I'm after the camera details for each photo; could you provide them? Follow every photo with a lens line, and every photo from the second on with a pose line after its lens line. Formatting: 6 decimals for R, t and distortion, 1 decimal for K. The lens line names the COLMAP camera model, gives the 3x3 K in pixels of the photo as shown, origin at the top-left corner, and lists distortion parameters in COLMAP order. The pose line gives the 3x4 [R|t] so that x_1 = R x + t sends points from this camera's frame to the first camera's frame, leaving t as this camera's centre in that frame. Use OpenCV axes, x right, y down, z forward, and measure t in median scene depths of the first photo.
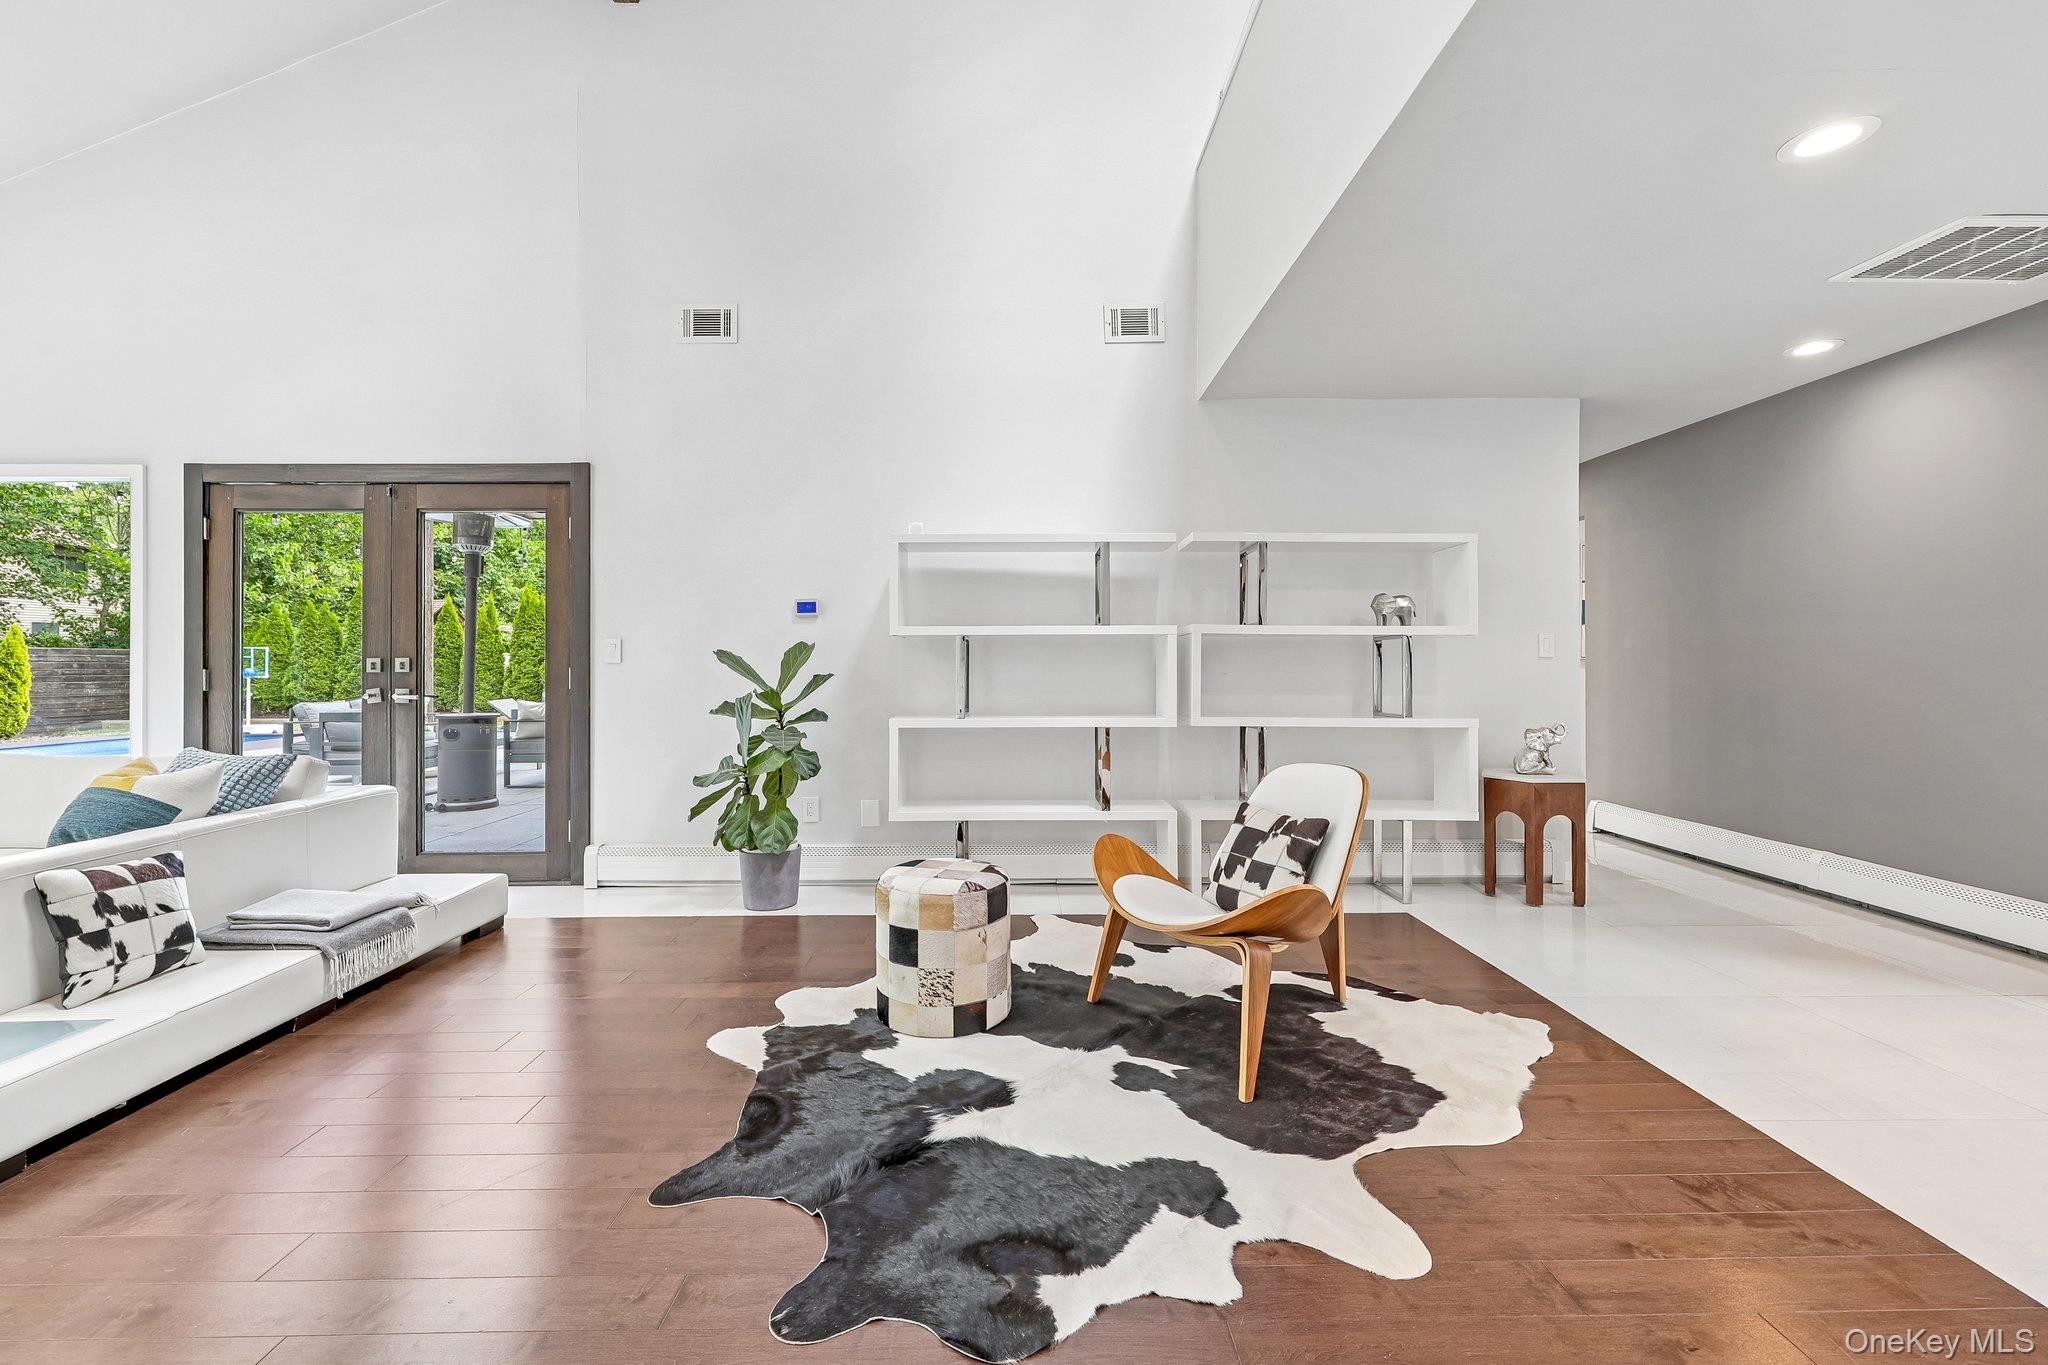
lens RADIAL K [[856.4, 0, 1020.1], [0, 856.4, 658.3], [0, 0, 1]] dist [0.003156, 0.000431]
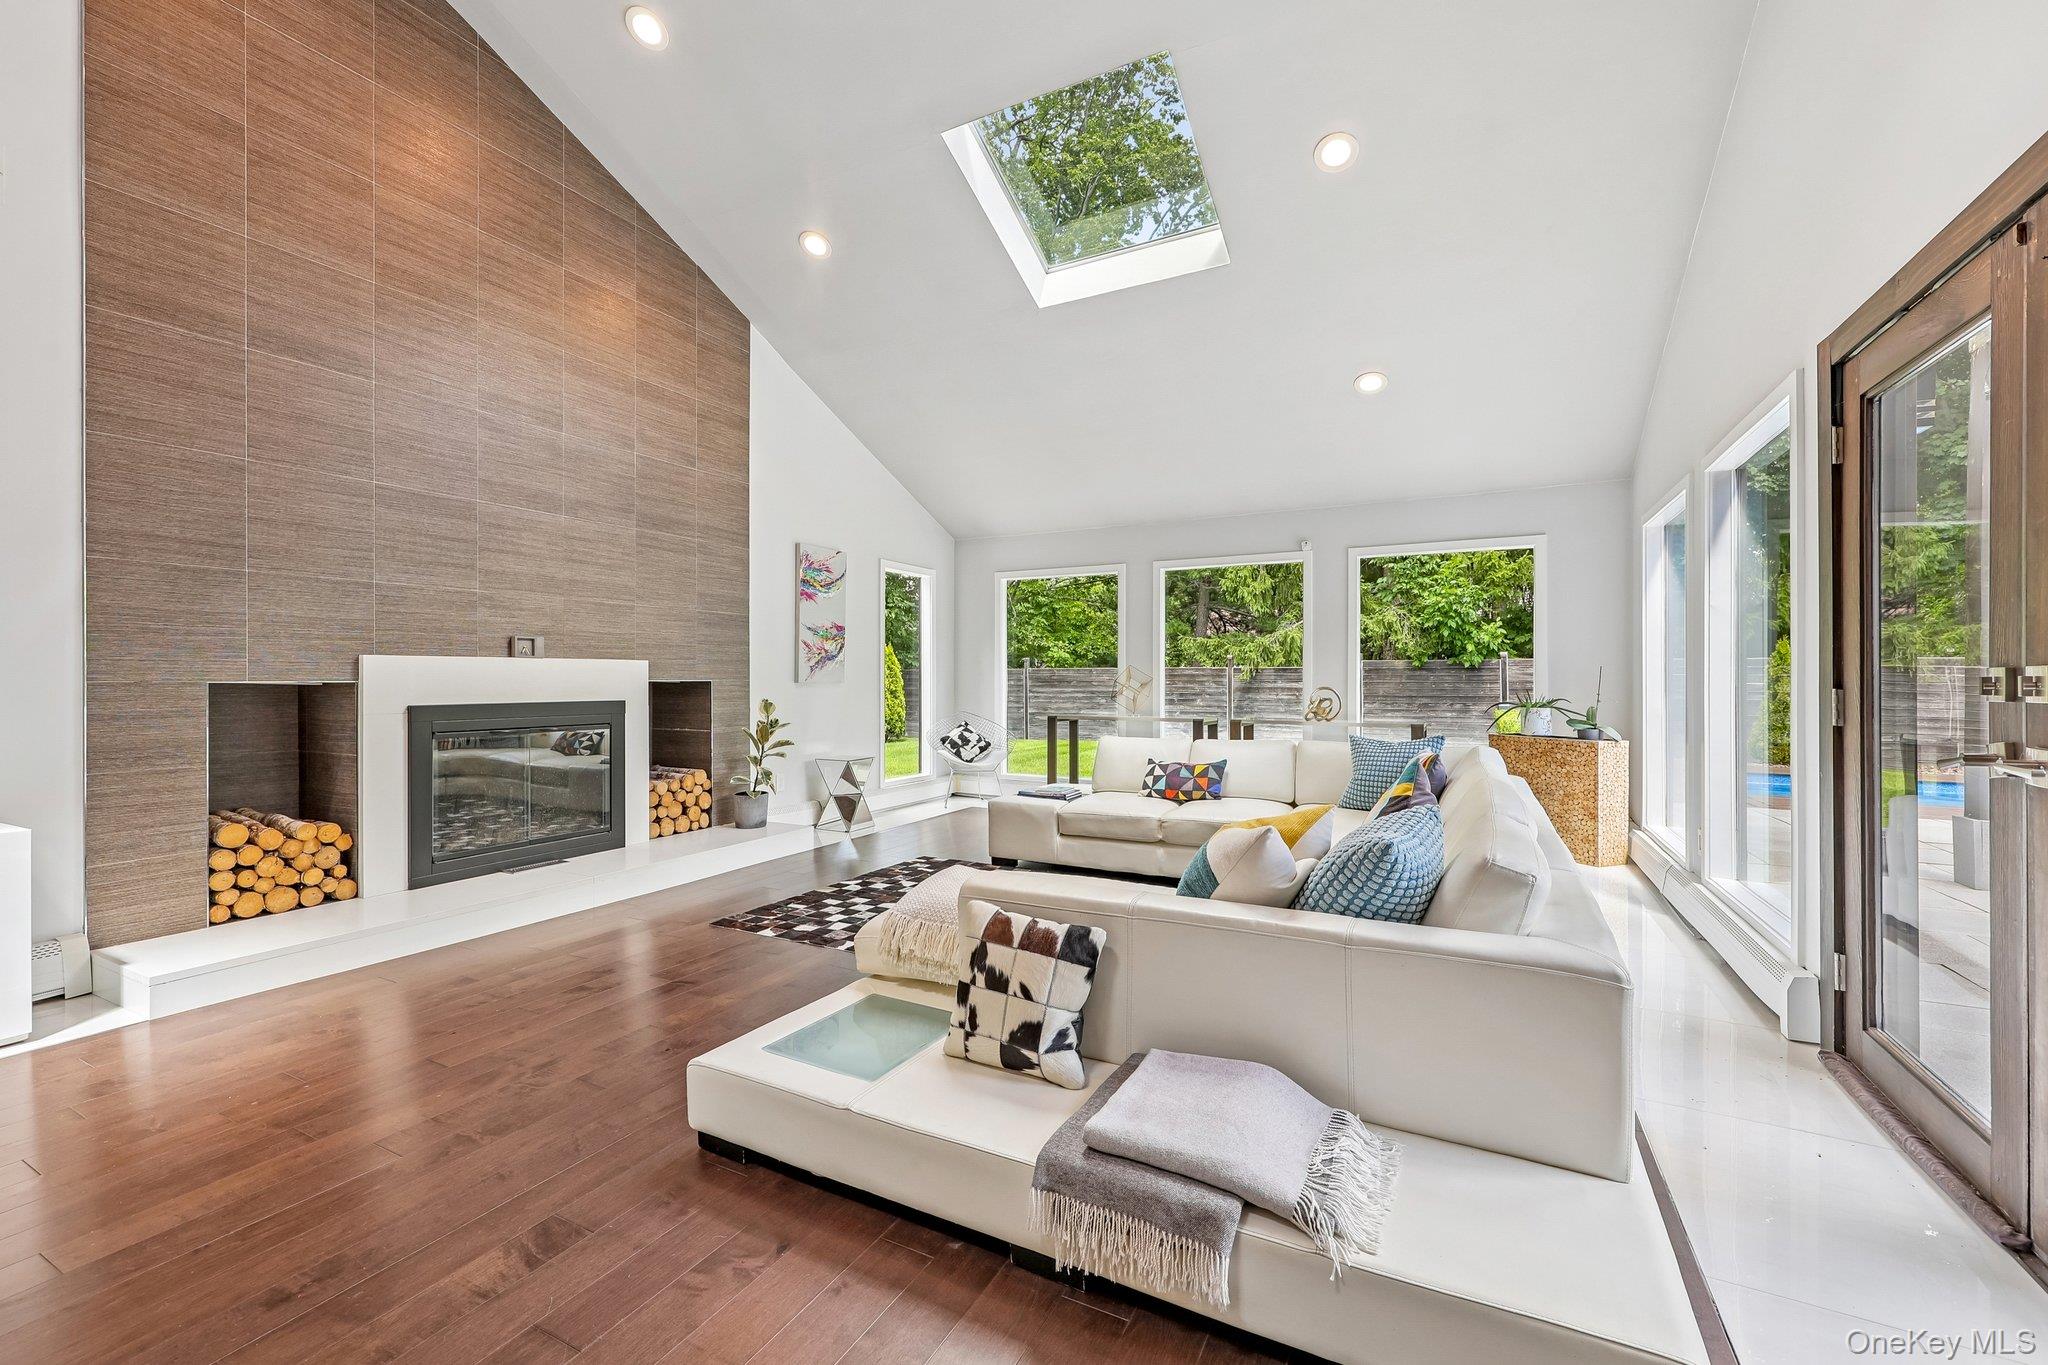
lens RADIAL K [[835.8, 0, 998.0], [0, 835.8, 680.9], [0, 0, 1]] dist [0.001198, 0.000148]
pose [[-0.489859, 0.004602, -0.871789, -0.304617], [0.004892, 0.999985, 0.002530, 0.005331], [0.871788, -0.003025, -0.489874, 1.280607]]
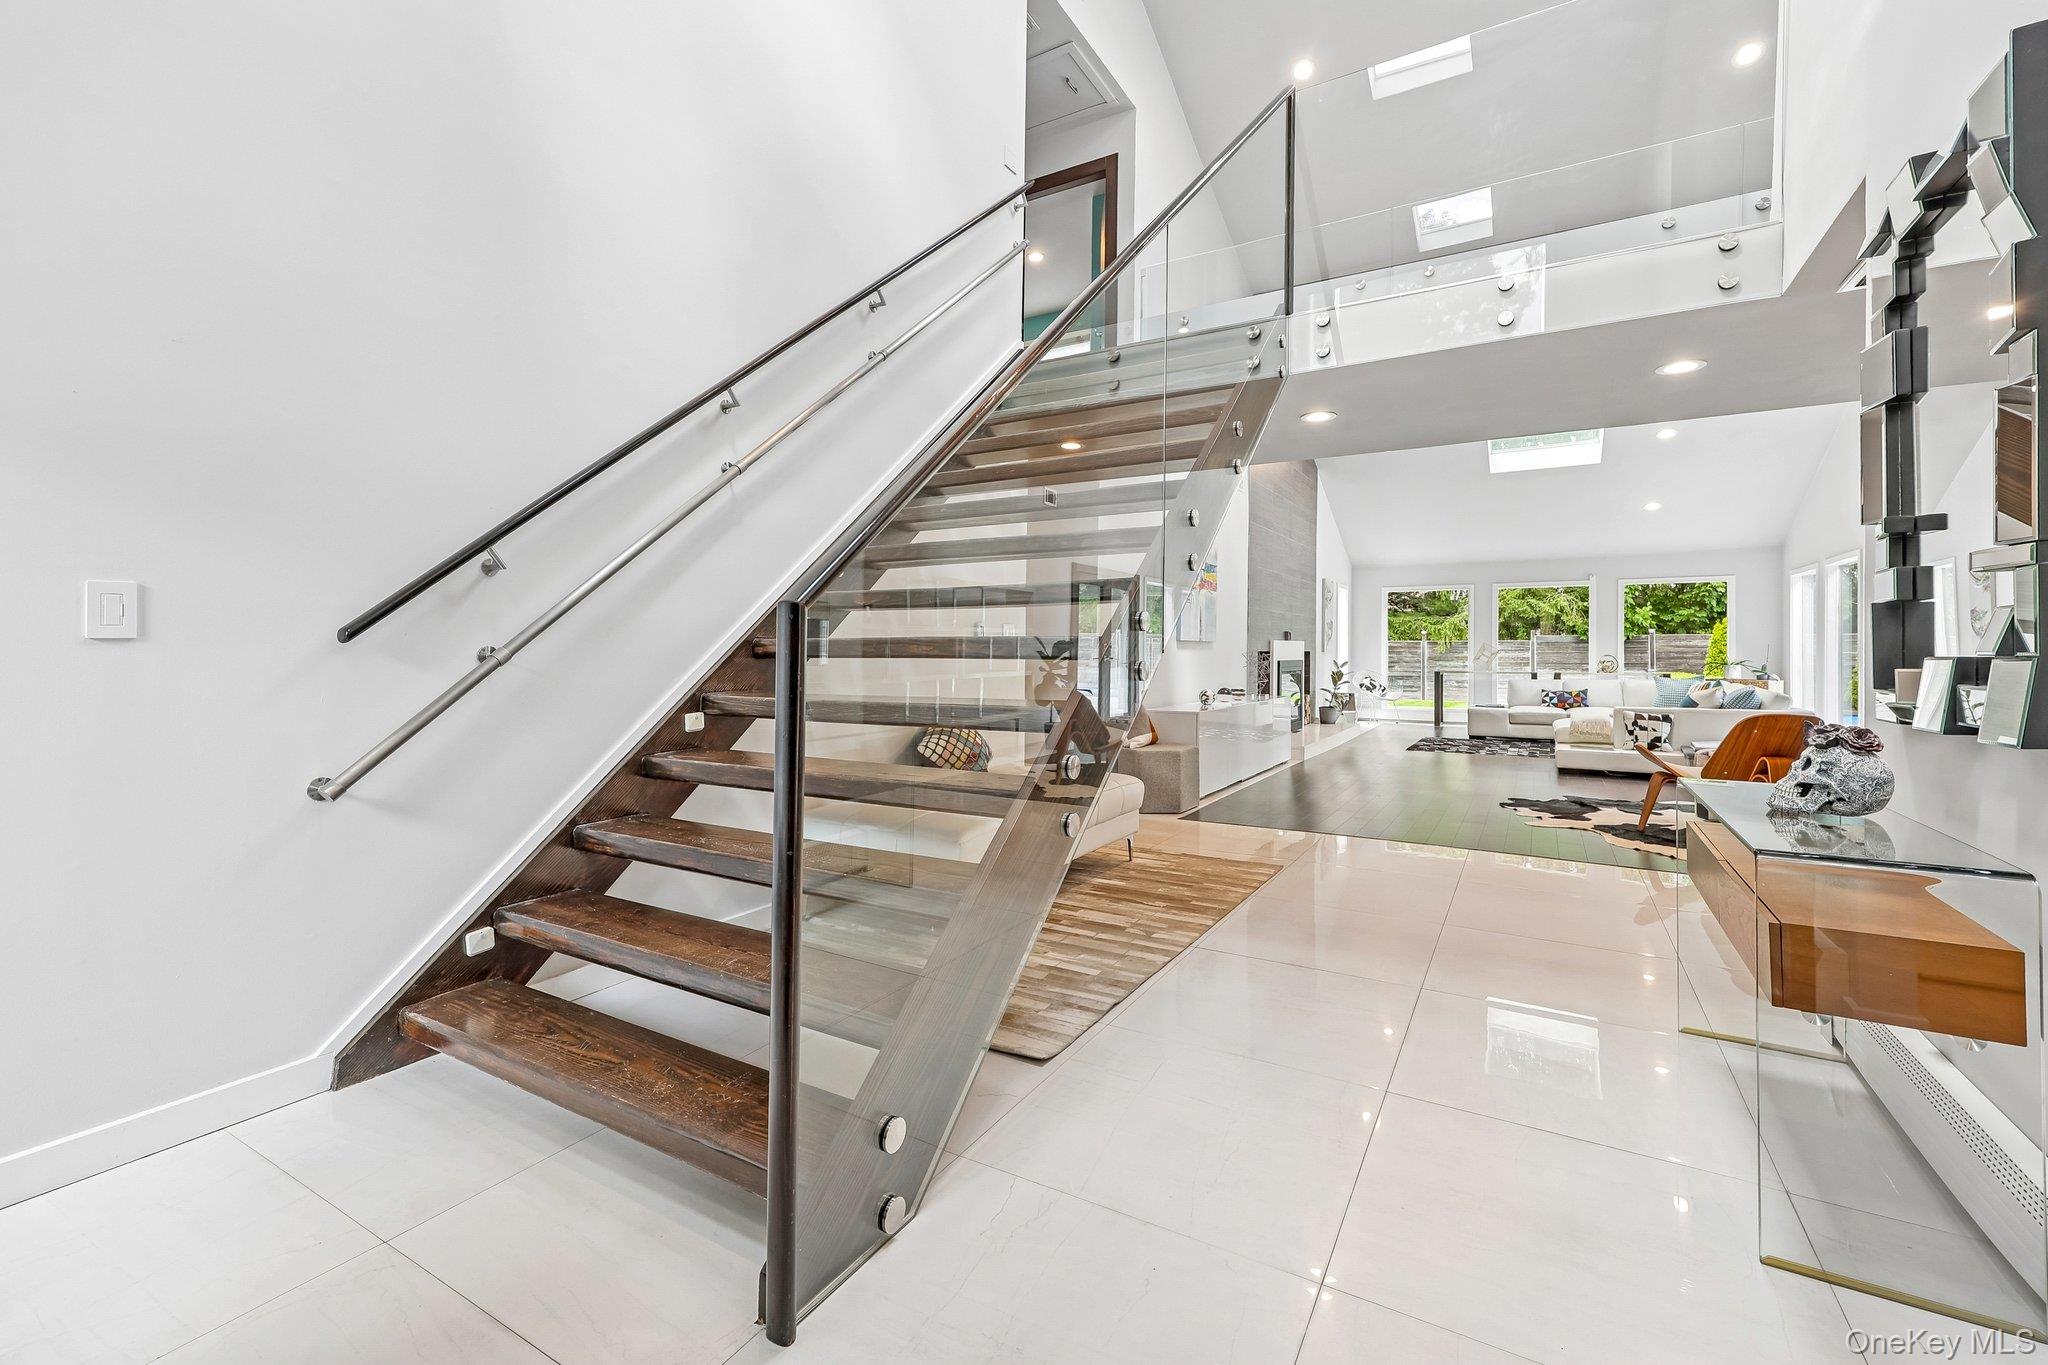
lens RADIAL K [[856.4, 0, 1020.1], [0, 856.4, 658.3], [0, 0, 1]] dist [0.003156, 0.000431]
pose [[-0.520703, 0.011846, -0.853656, 2.698419], [0.005708, 0.999930, 0.010394, -0.012391], [0.853719, 0.000539, -0.520734, 0.624202]]
